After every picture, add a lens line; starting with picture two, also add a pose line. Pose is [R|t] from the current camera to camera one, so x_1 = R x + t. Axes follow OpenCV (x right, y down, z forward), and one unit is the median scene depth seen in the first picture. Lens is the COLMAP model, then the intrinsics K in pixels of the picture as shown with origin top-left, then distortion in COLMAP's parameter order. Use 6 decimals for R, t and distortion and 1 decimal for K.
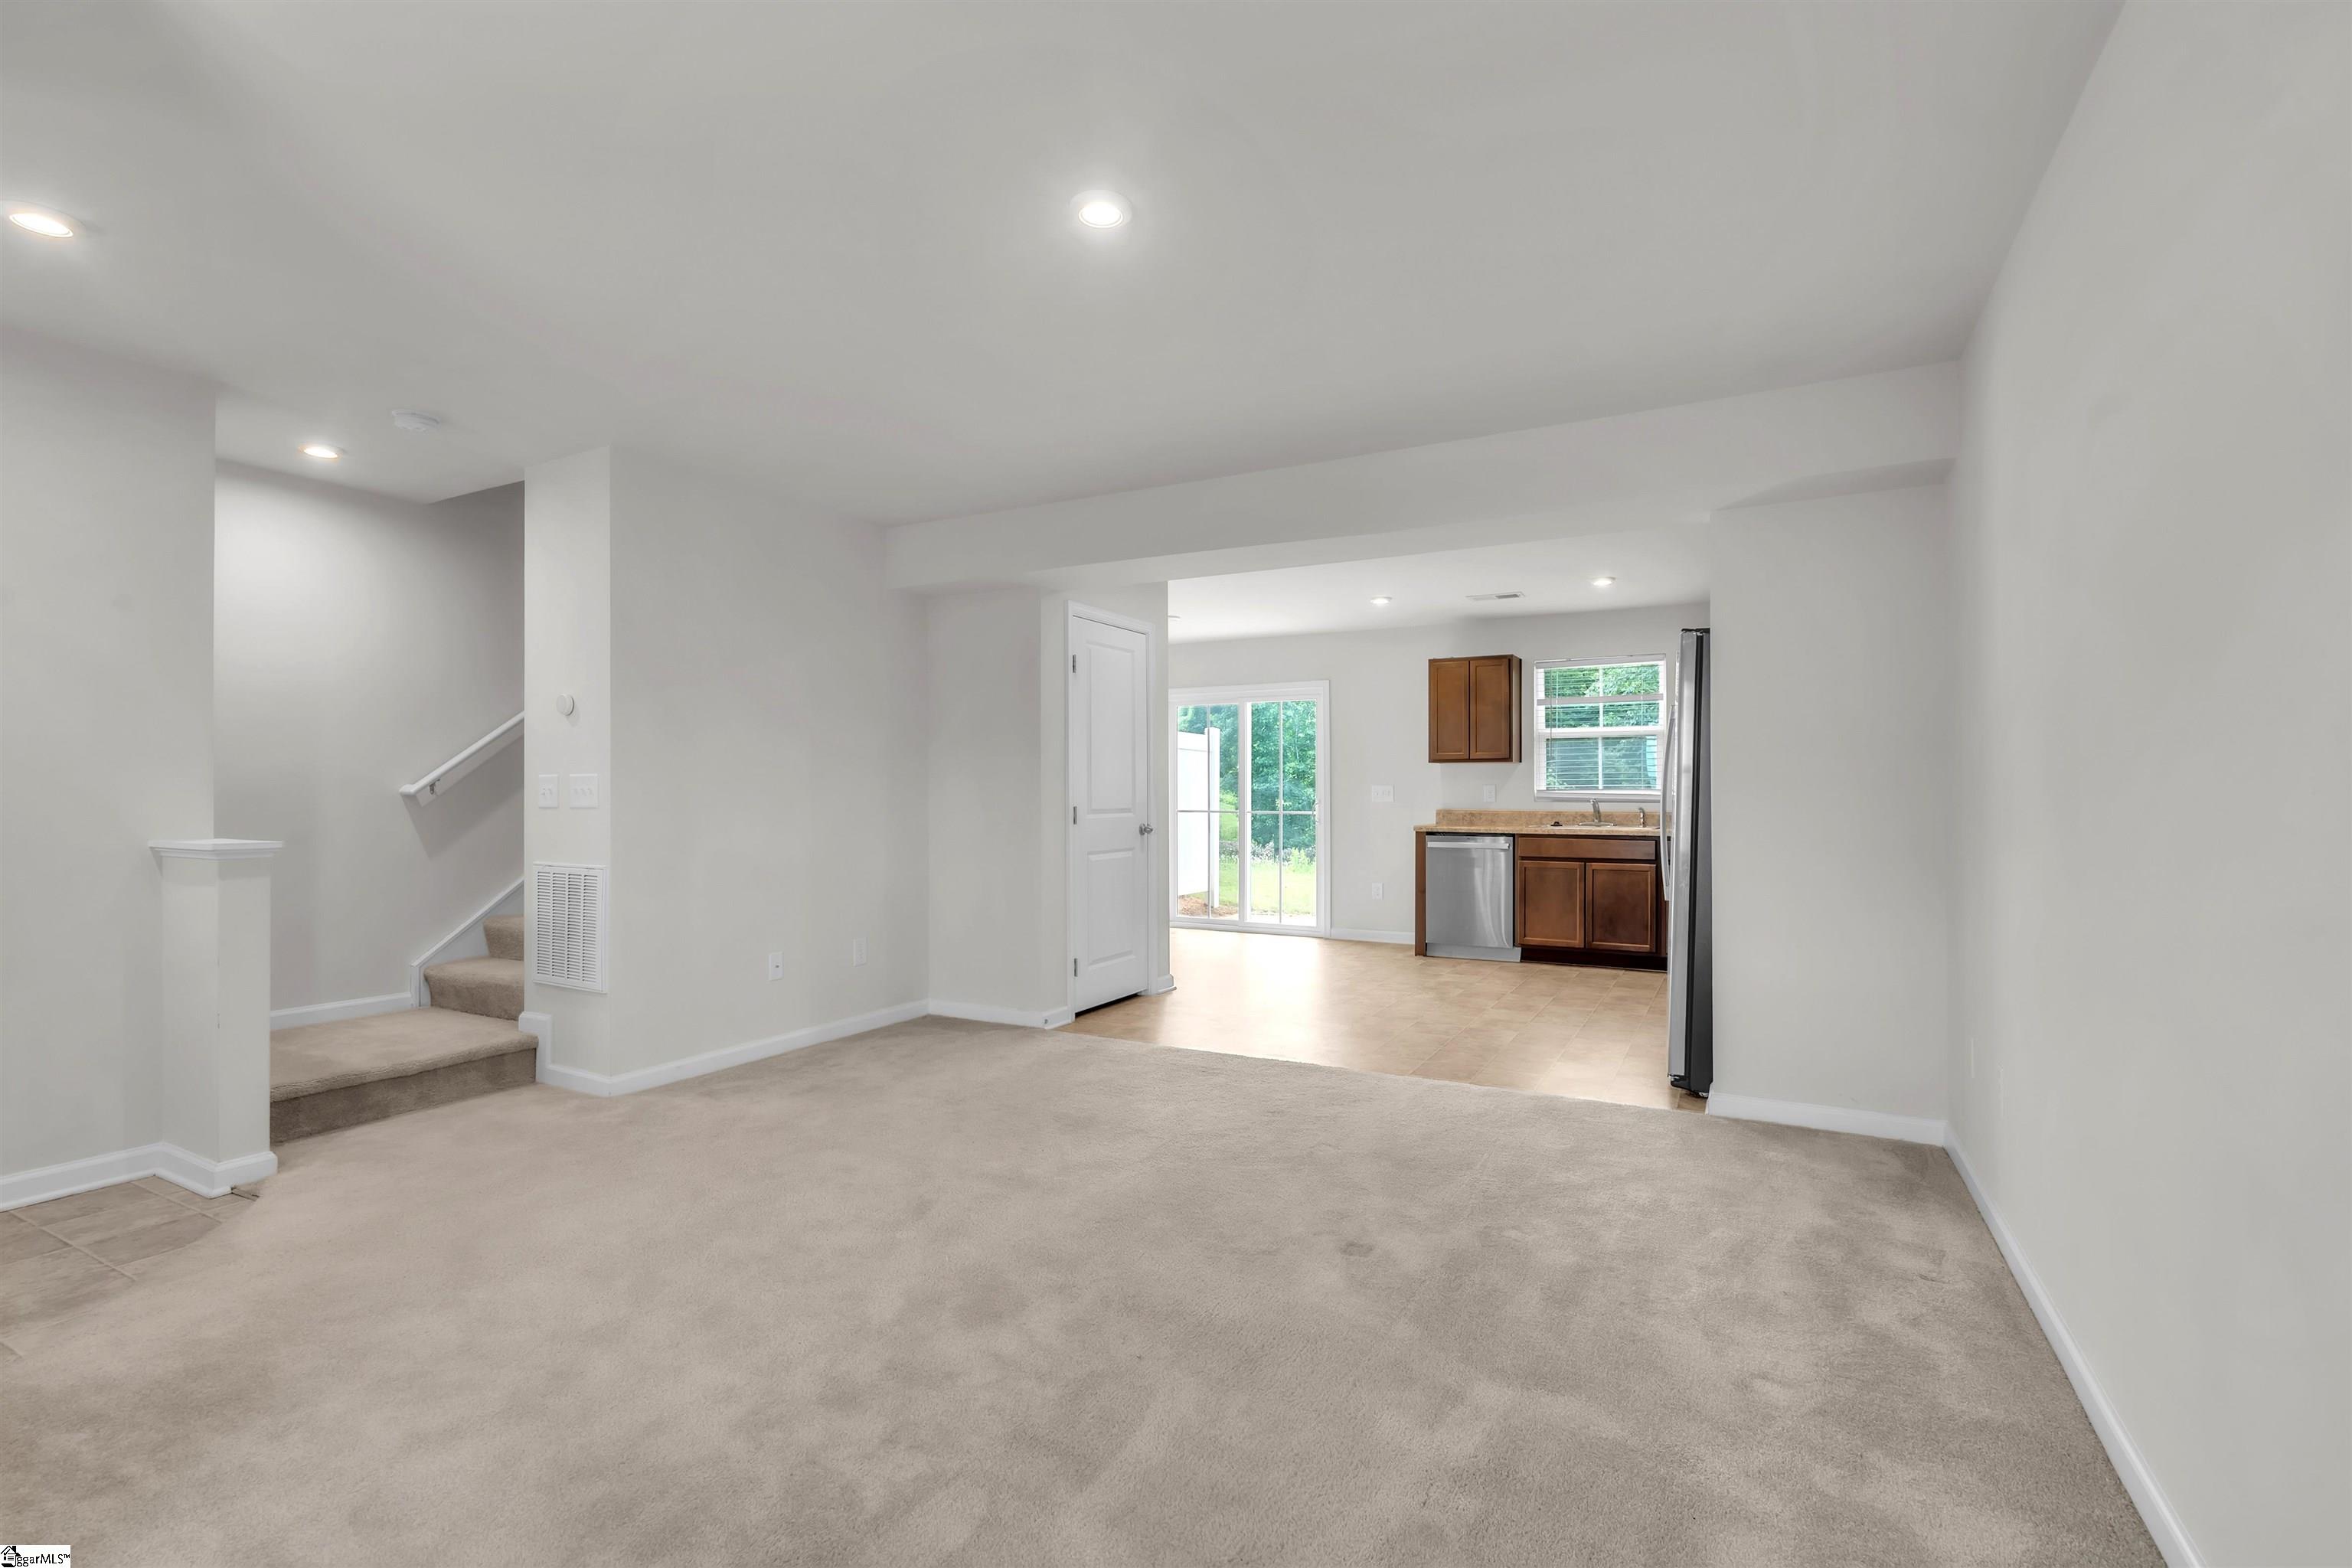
lens RADIAL K [[1082.6, 0, 1178.0], [0, 1082.6, 790.9], [0, 0, 1]] dist [-0.005167, 0.003798]
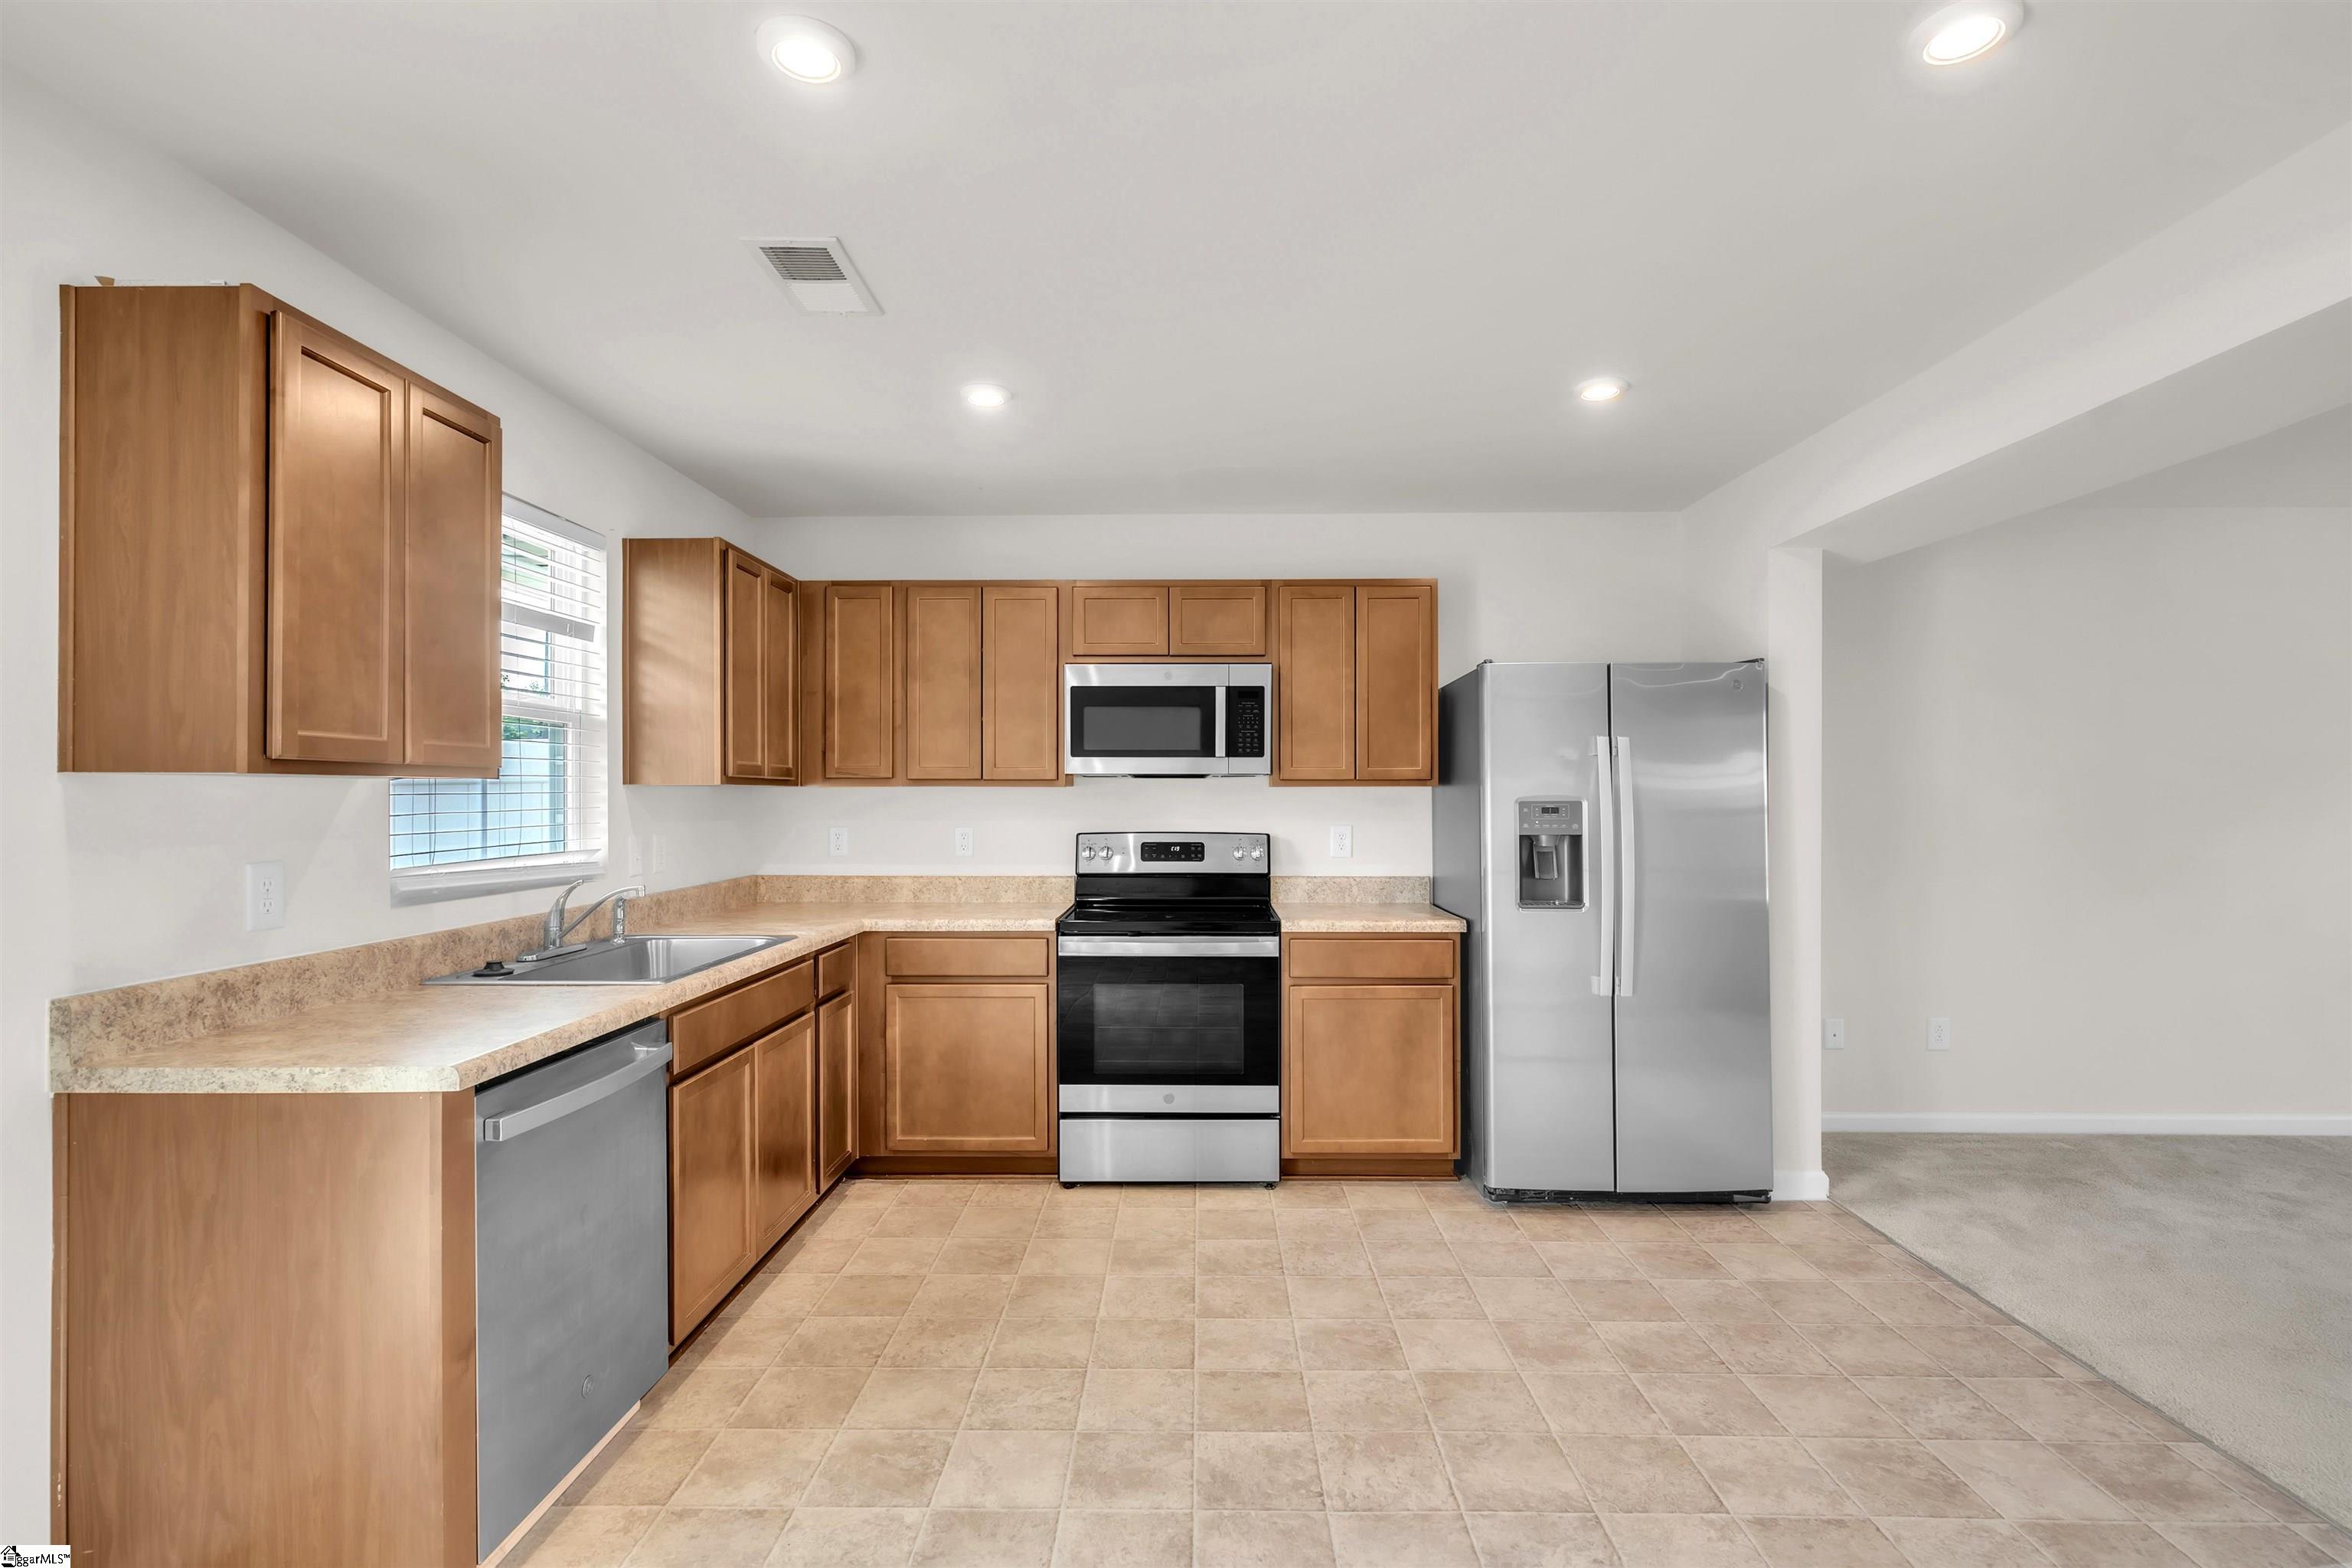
lens RADIAL K [[1082.6, 0, 1173.3], [0, 1082.6, 794.5], [0, 0, 1]] dist [-0.005167, 0.003798]
pose [[-0.464086, -0.001084, 0.885790, -0.064389], [-0.001354, 0.999999, 0.000515, -0.038315], [-0.885789, -0.000960, -0.464087, 1.618281]]
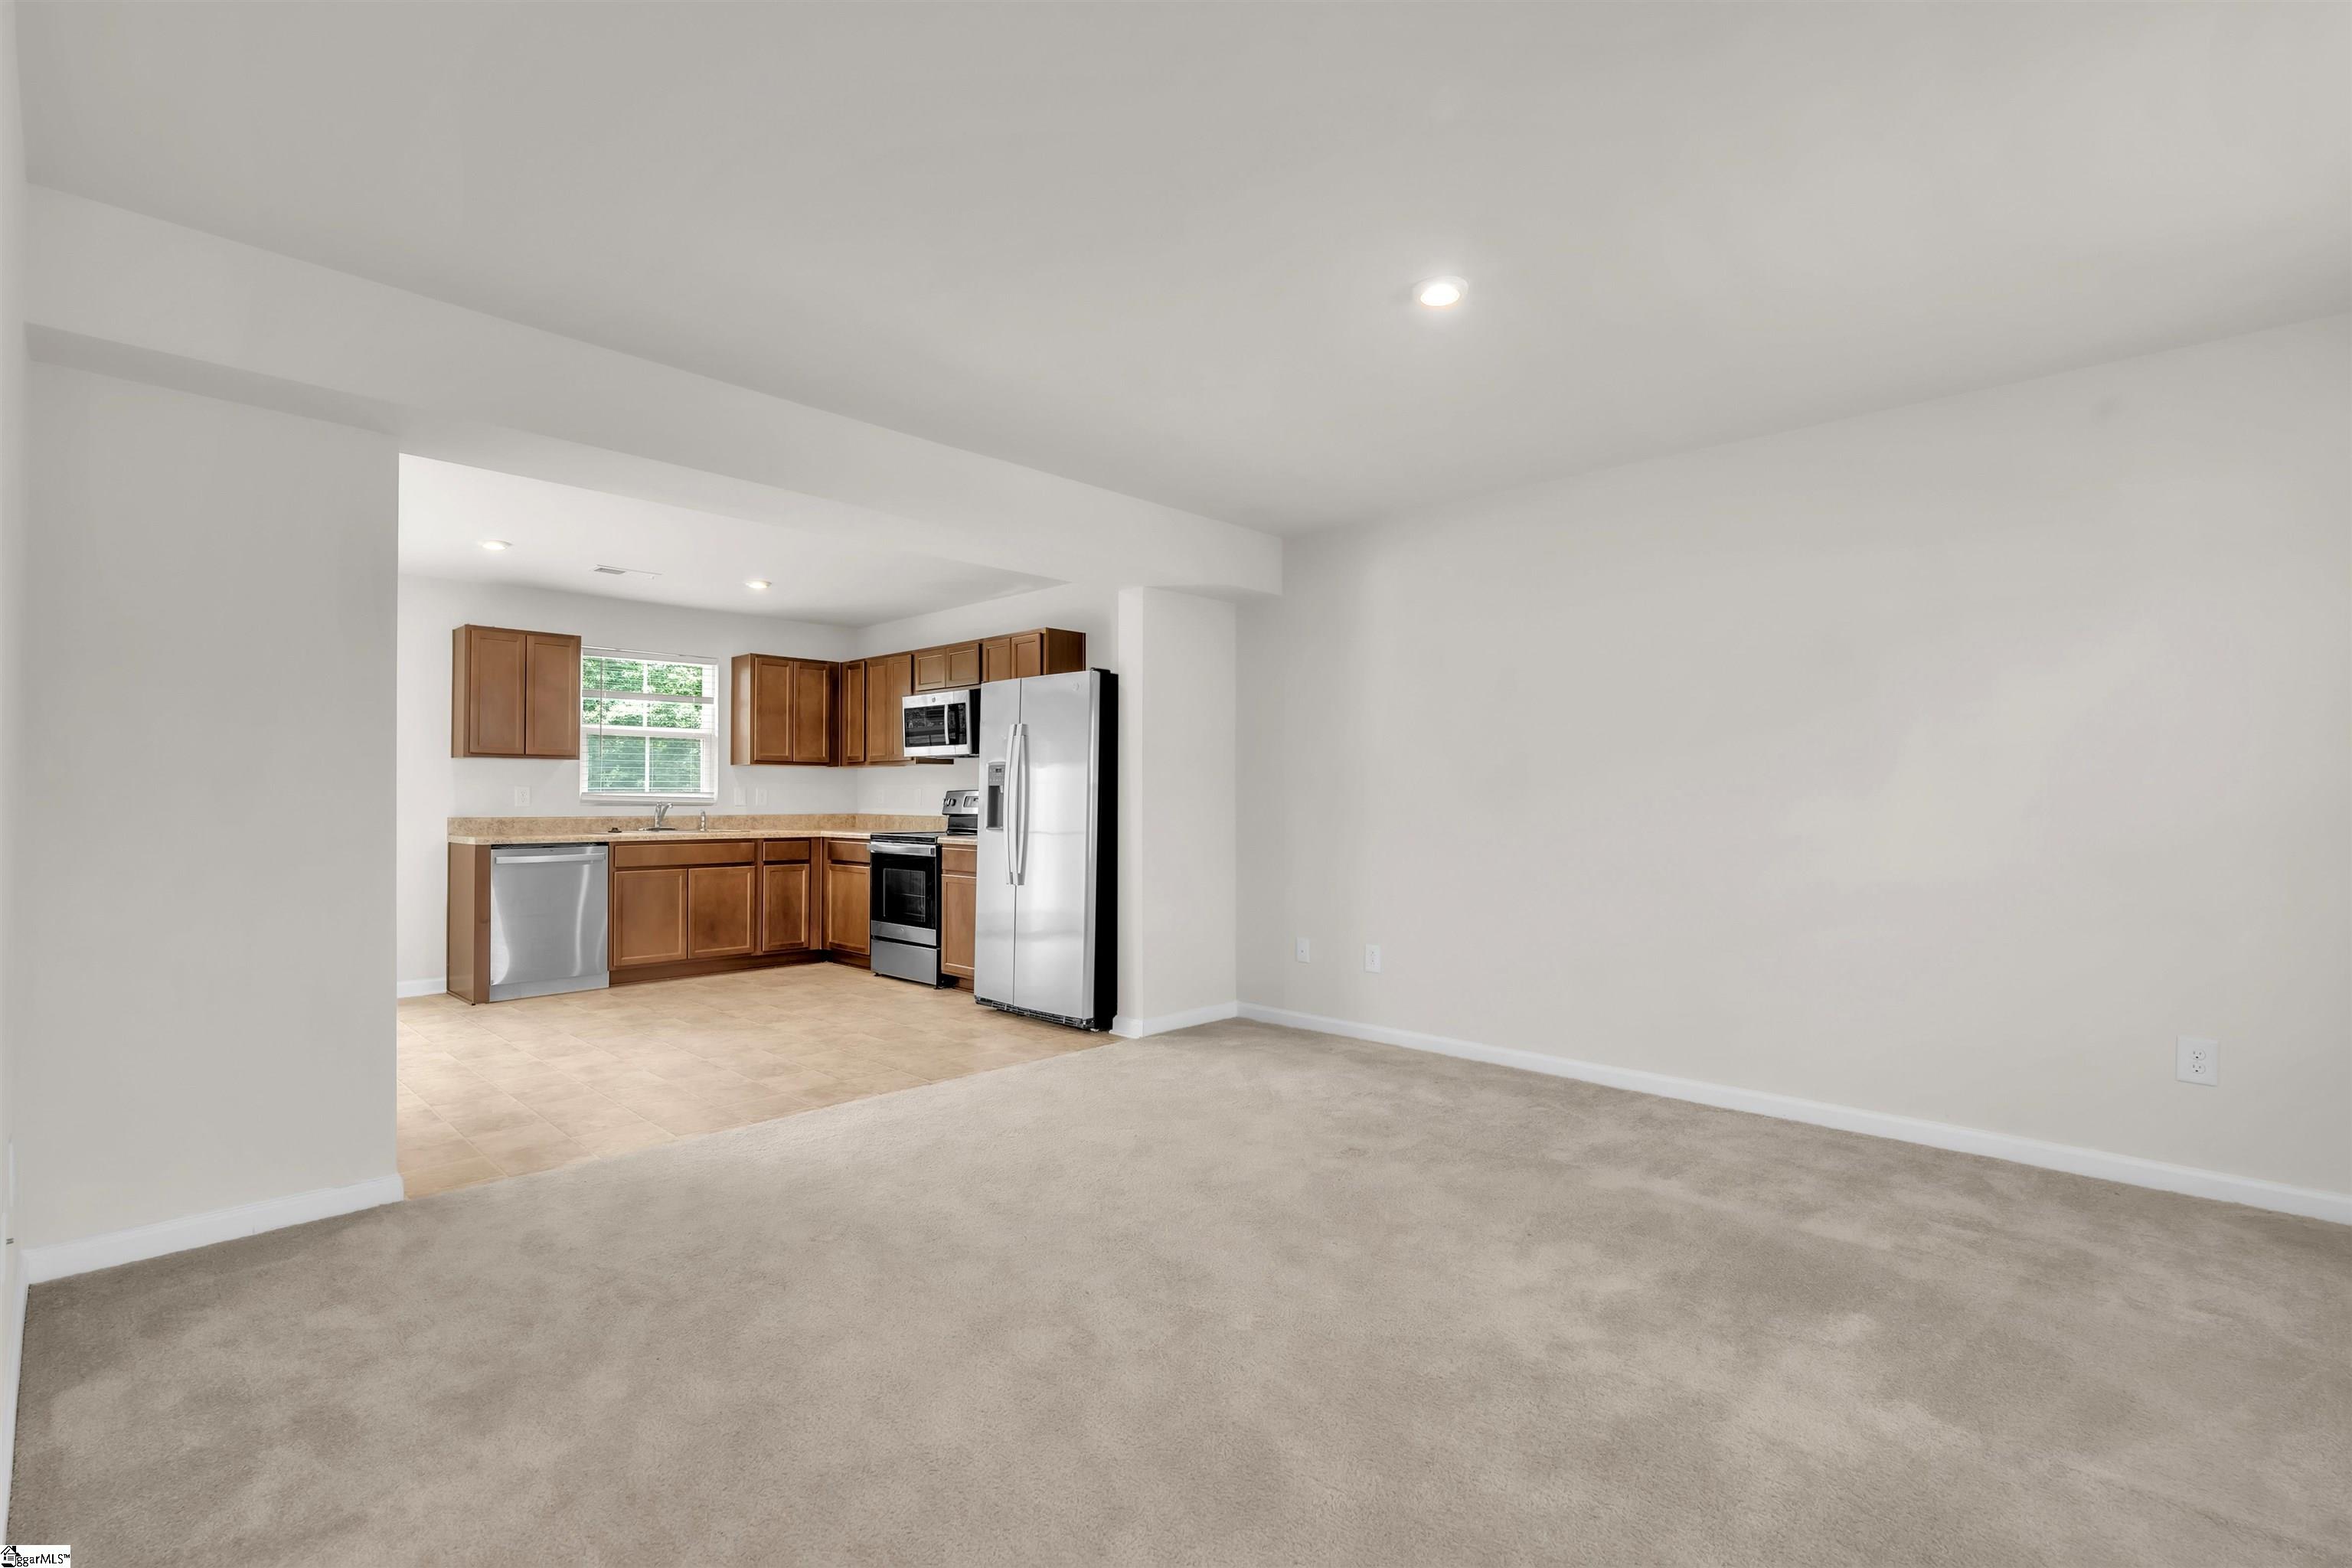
lens RADIAL K [[1082.6, 0, 1195.7], [0, 1082.6, 782.1], [0, 0, 1]] dist [-0.005167, 0.003798]
pose [[0.263718, 0.012844, 0.964514, -0.656933], [-0.002035, 0.999917, -0.012759, 0.001606], [-0.964598, 0.001402, 0.263722, 0.491267]]
